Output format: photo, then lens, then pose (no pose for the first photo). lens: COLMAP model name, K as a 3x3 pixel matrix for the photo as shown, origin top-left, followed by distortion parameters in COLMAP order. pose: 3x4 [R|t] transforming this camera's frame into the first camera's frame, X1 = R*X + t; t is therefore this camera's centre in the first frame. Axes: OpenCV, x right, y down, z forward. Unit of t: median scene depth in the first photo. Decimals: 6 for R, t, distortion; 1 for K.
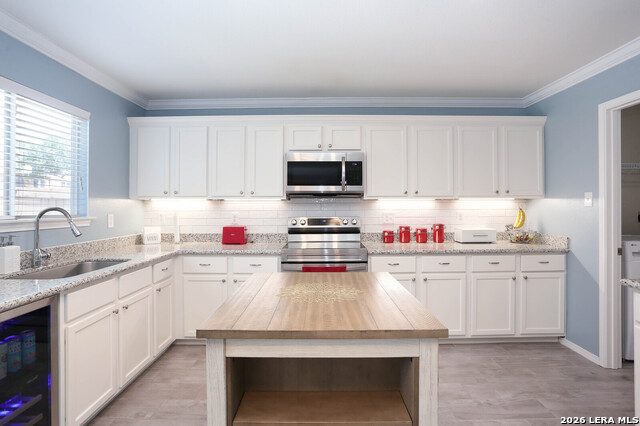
lens RADIAL K [[336.4, 0, 318.1], [0, 336.4, 207.1], [0, 0, 1]] dist [-0.045378, 0.007093]
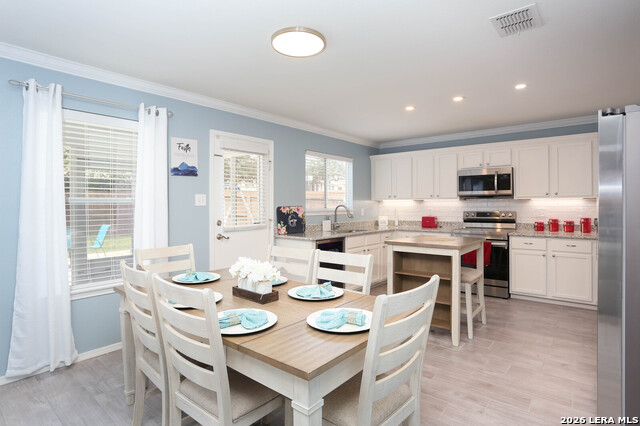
lens RADIAL K [[336.4, 0, 320.6], [0, 336.4, 208.0], [0, 0, 1]] dist [-0.045378, 0.007093]
pose [[0.777663, 0.003935, -0.628669, 0.373150], [0.002834, 0.999948, 0.009764, -0.001690], [0.628675, -0.009375, 0.777611, -0.609010]]
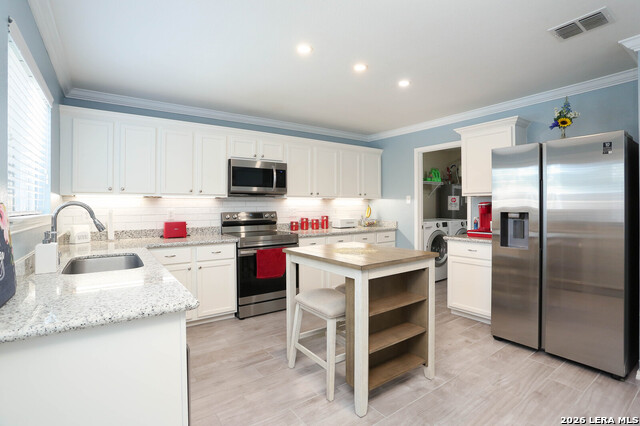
lens RADIAL K [[311.6, 0, 318.1], [0, 311.6, 212.6], [0, 0, 1]] dist [-0.035270, 0.002071]
pose [[0.813677, -0.013741, 0.581155, -0.470340], [0.001287, 0.999761, 0.021836, 0.006898], [-0.581316, -0.017019, 0.813500, -0.089339]]
